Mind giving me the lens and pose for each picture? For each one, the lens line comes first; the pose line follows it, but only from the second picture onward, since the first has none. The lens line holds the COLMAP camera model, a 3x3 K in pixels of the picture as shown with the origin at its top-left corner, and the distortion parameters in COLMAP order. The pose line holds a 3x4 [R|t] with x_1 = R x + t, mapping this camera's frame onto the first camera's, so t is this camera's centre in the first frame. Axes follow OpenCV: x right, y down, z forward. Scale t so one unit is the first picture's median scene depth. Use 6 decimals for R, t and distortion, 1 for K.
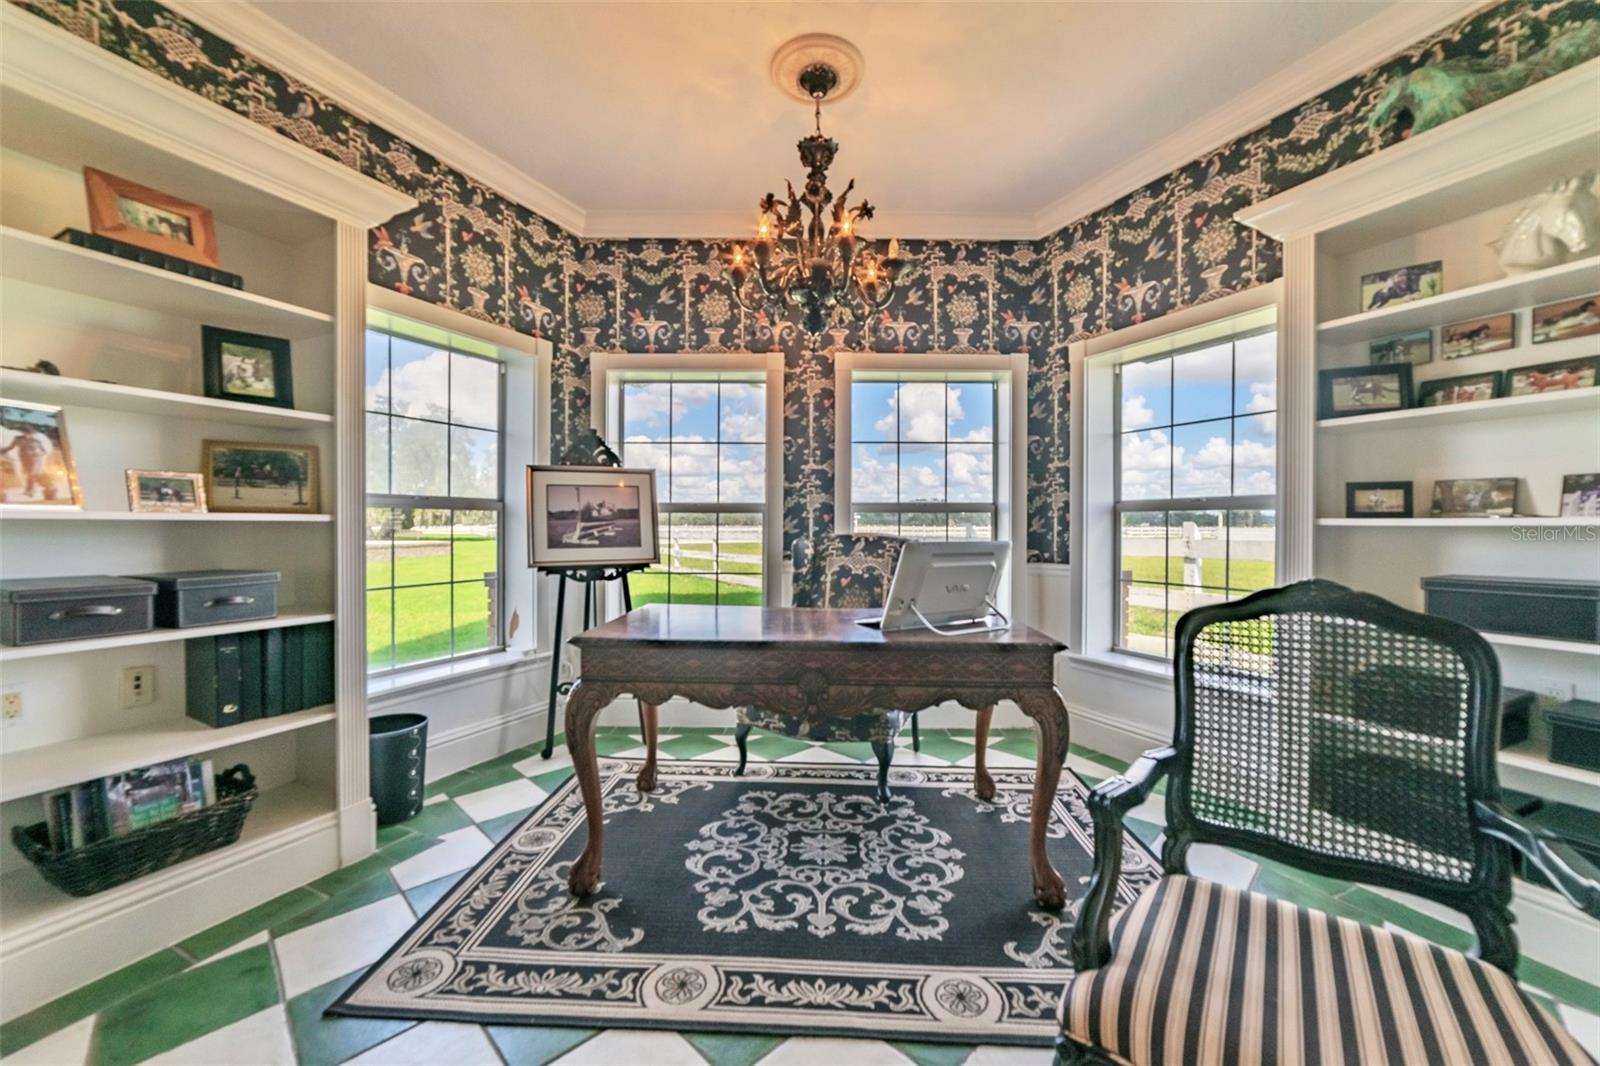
lens RADIAL K [[618.9, 0, 802.2], [0, 618.9, 525.7], [0, 0, 1]] dist [-0.007813, 0.002047]
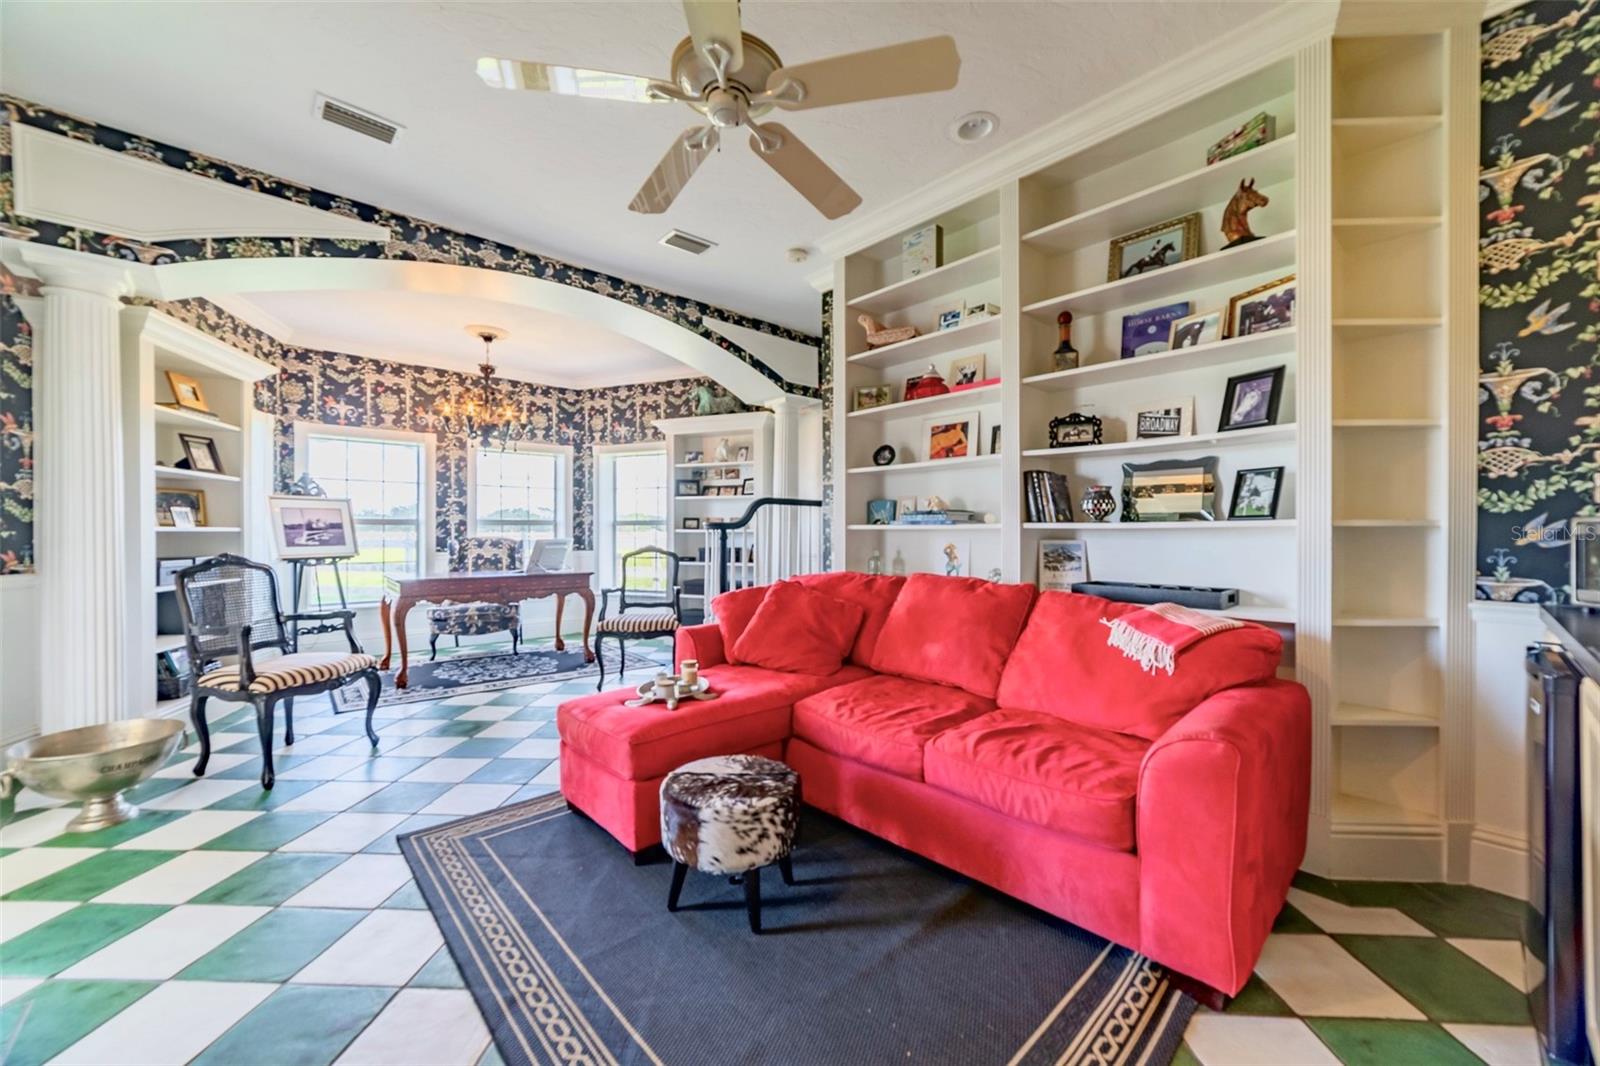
lens RADIAL K [[618.9, 0, 801.6], [0, 618.9, 534.1], [0, 0, 1]] dist [-0.007813, 0.002047]
pose [[0.735370, -0.004608, 0.677650, -0.460054], [0.001905, 0.999987, 0.004733, -0.002170], [-0.677663, -0.002190, 0.735369, -1.000702]]
